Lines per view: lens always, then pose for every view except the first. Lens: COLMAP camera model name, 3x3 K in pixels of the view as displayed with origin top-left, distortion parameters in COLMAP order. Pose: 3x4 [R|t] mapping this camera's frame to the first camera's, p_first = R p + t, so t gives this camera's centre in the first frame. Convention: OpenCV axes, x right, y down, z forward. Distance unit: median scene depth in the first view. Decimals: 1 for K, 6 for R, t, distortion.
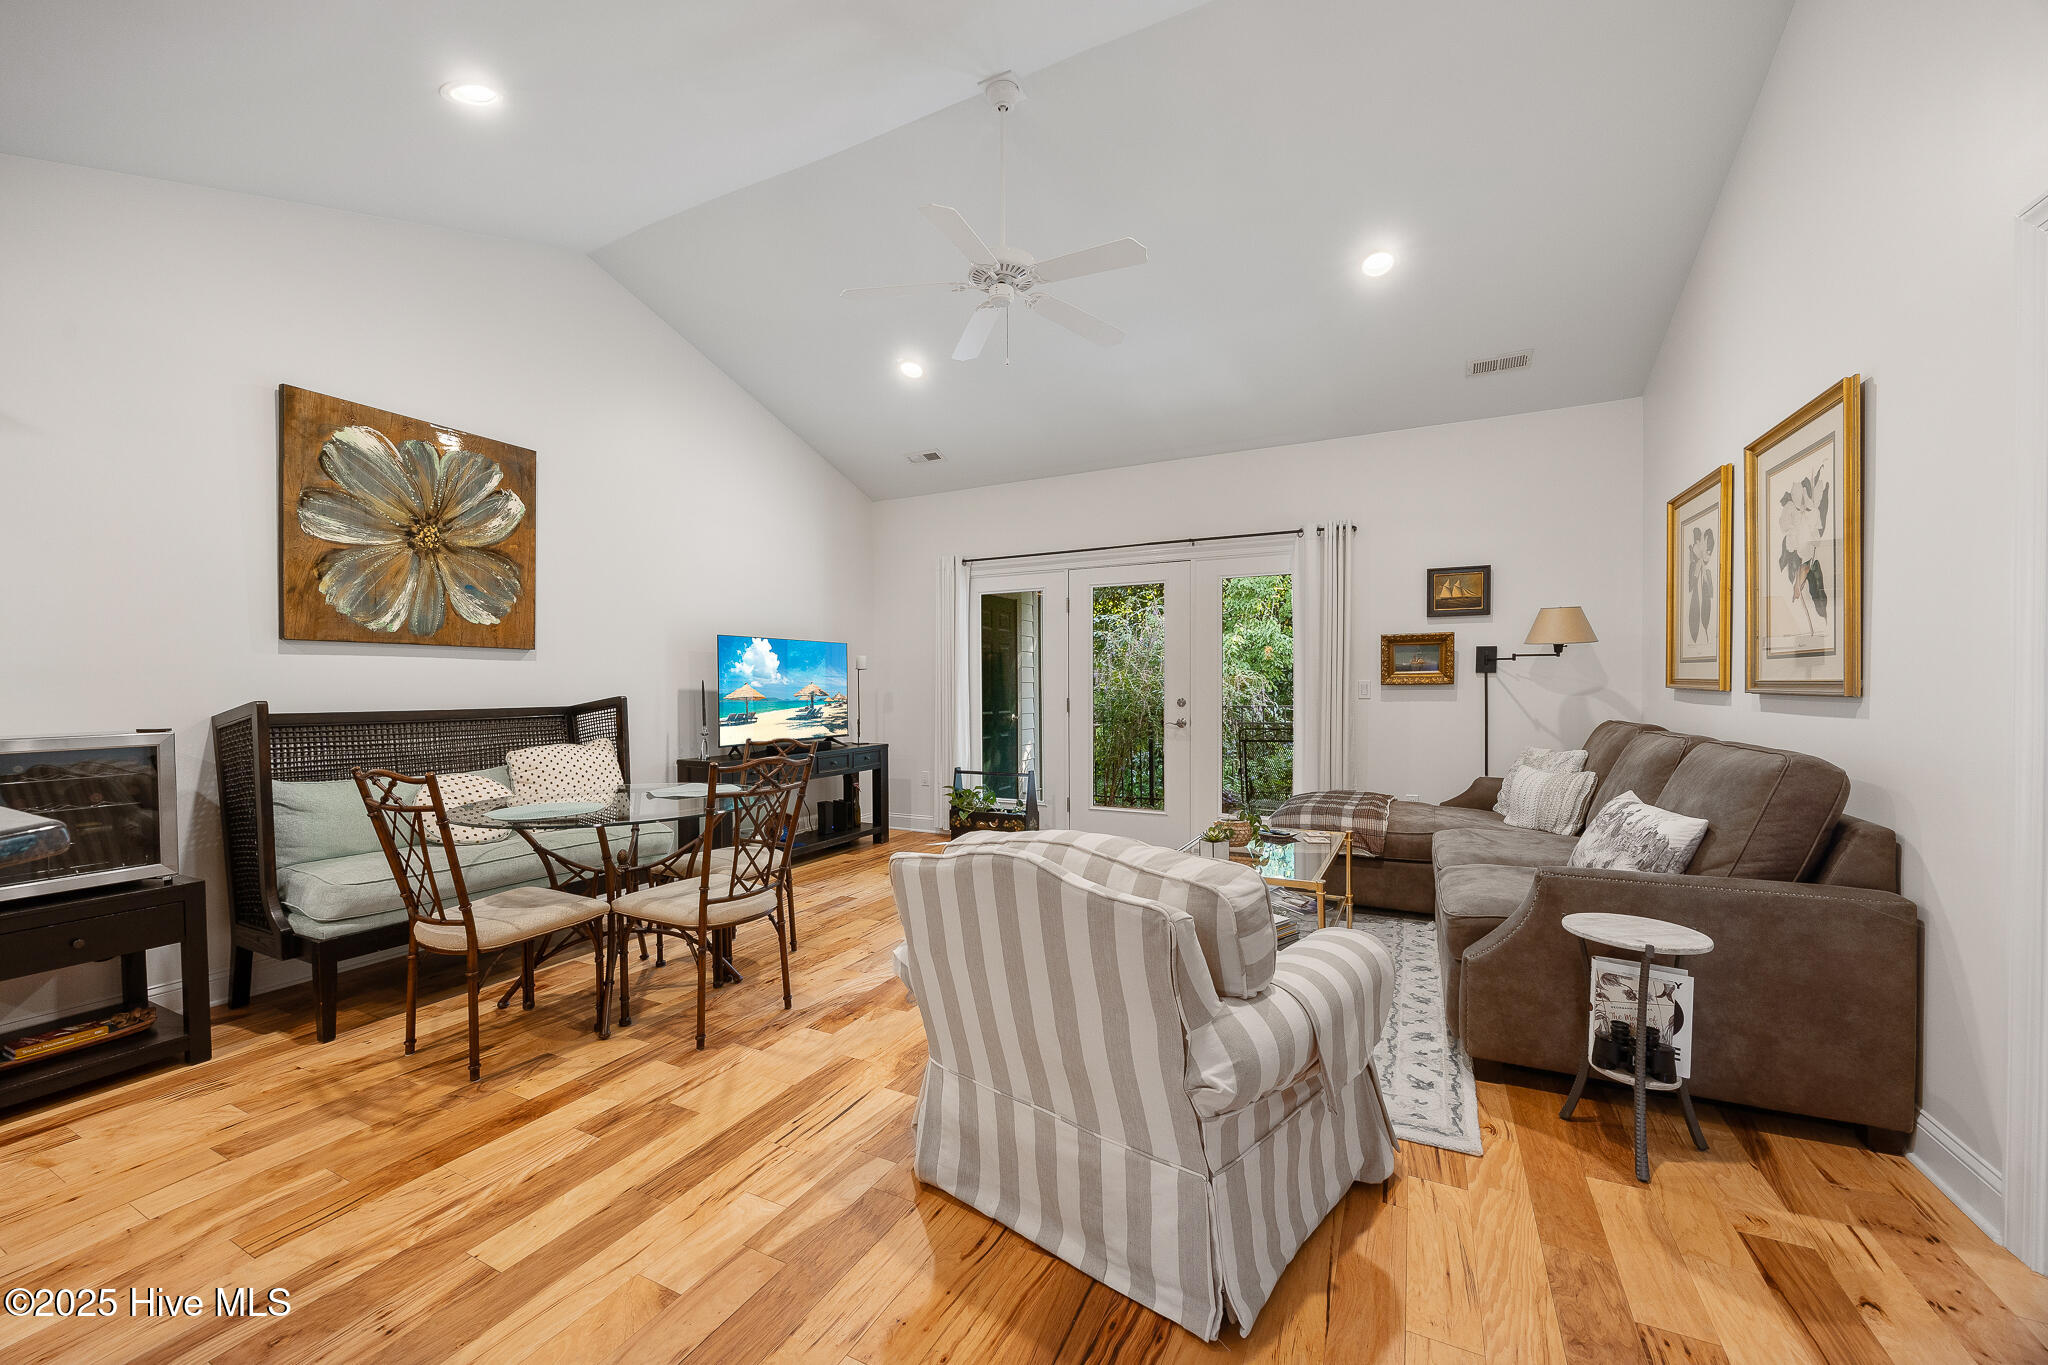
lens RADIAL K [[788.8, 0, 1037.6], [0, 788.8, 701.3], [0, 0, 1]] dist [-0.003100, -0.000258]
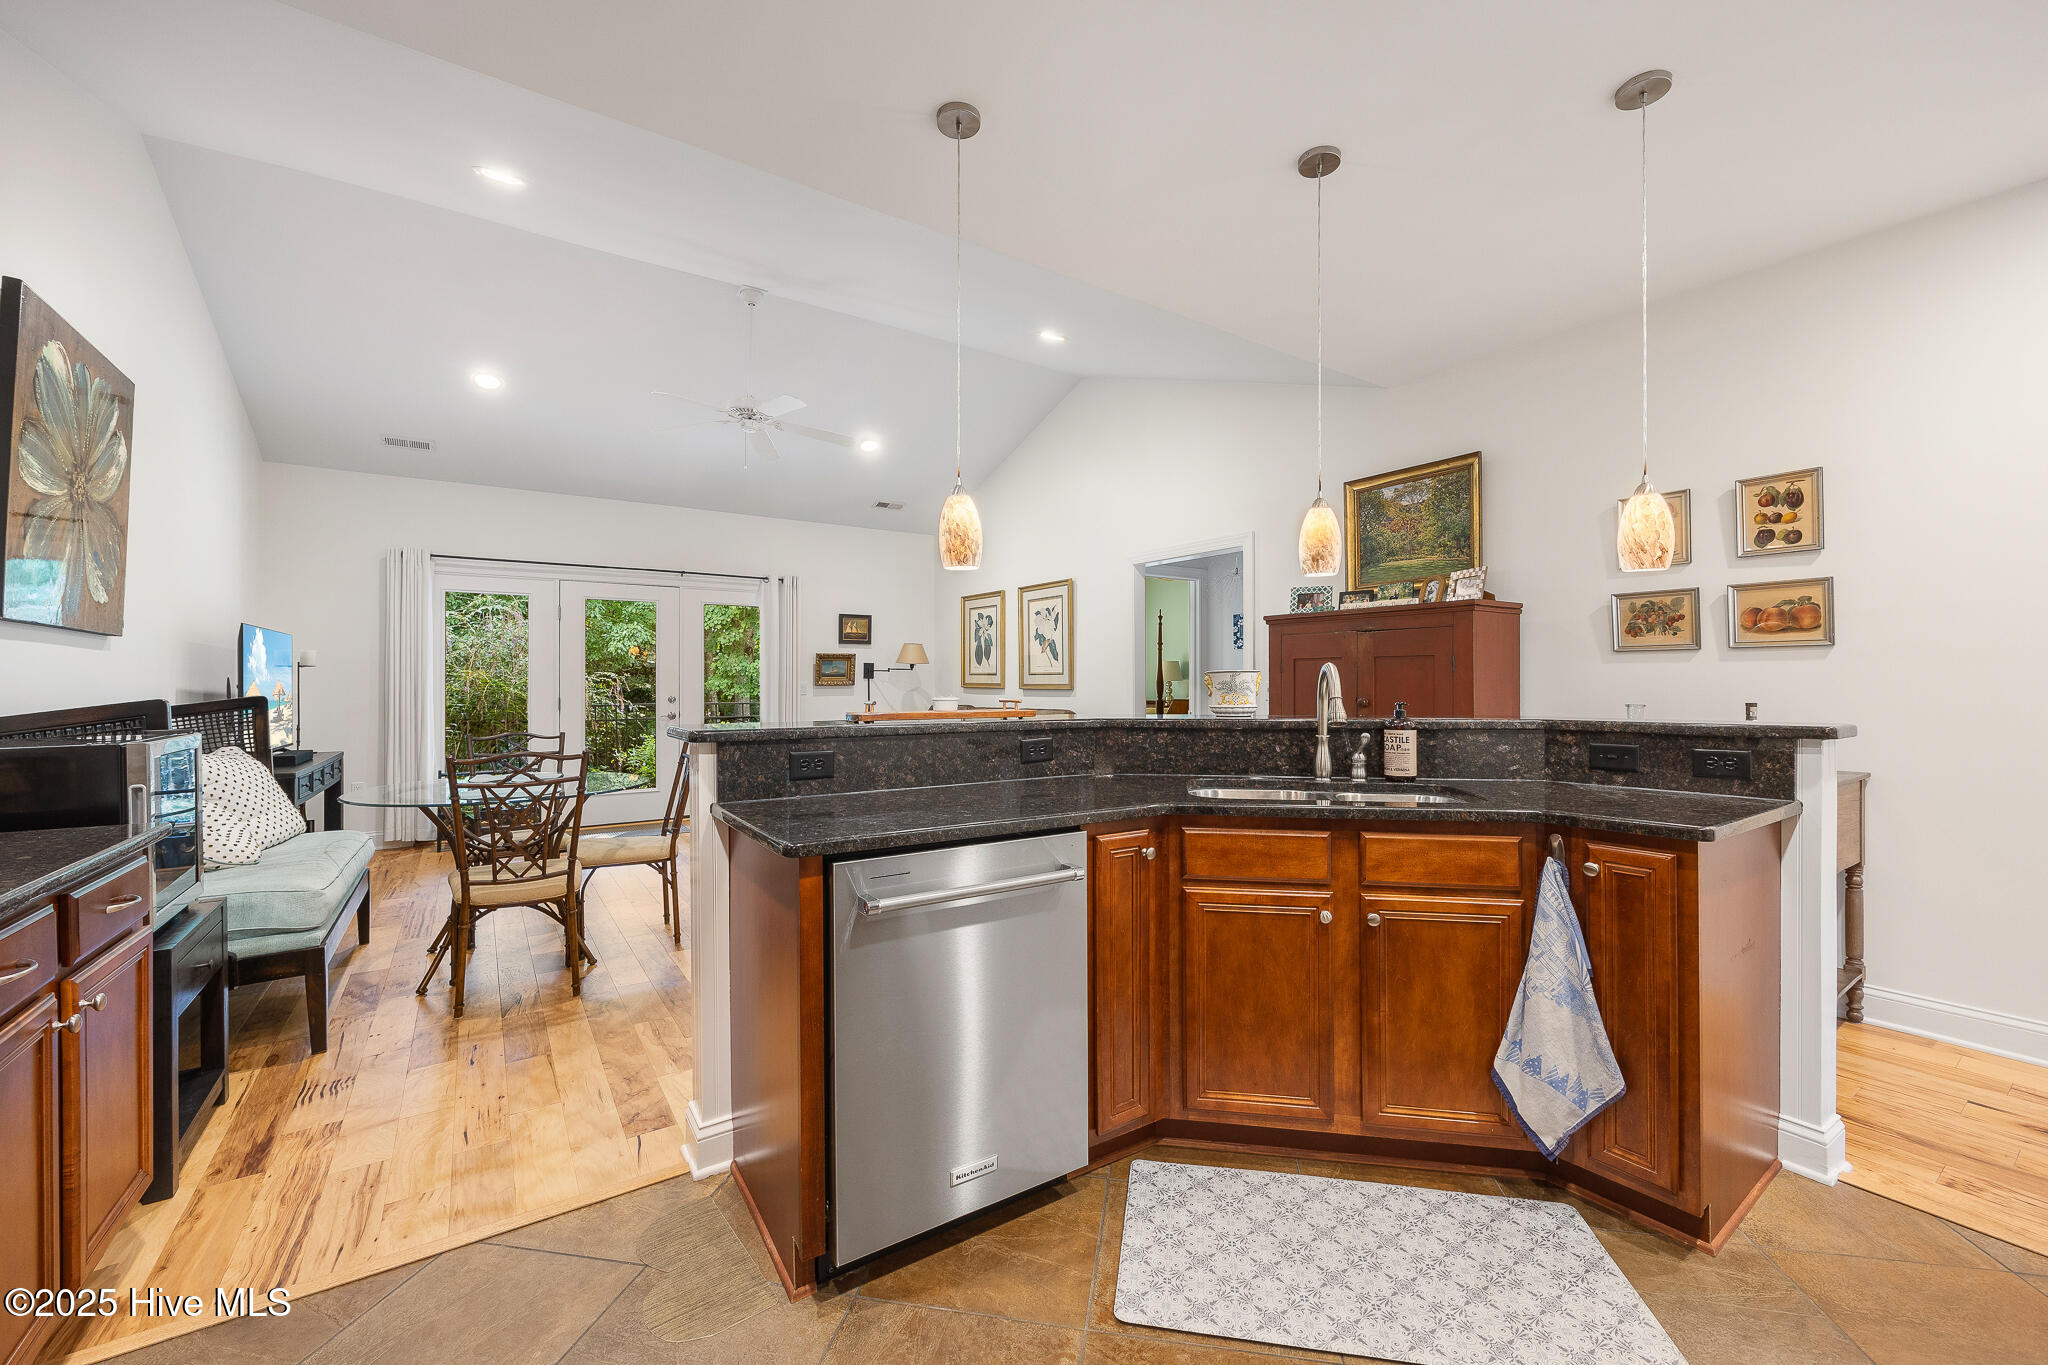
lens RADIAL K [[788.8, 0, 1027.0], [0, 788.8, 681.3], [0, 0, 1]] dist [-0.003100, -0.000258]
pose [[0.494113, 0.008218, 0.869359, -0.797046], [0.015977, 0.999701, -0.018531, 0.007123], [-0.869251, 0.023046, 0.493834, -0.141871]]
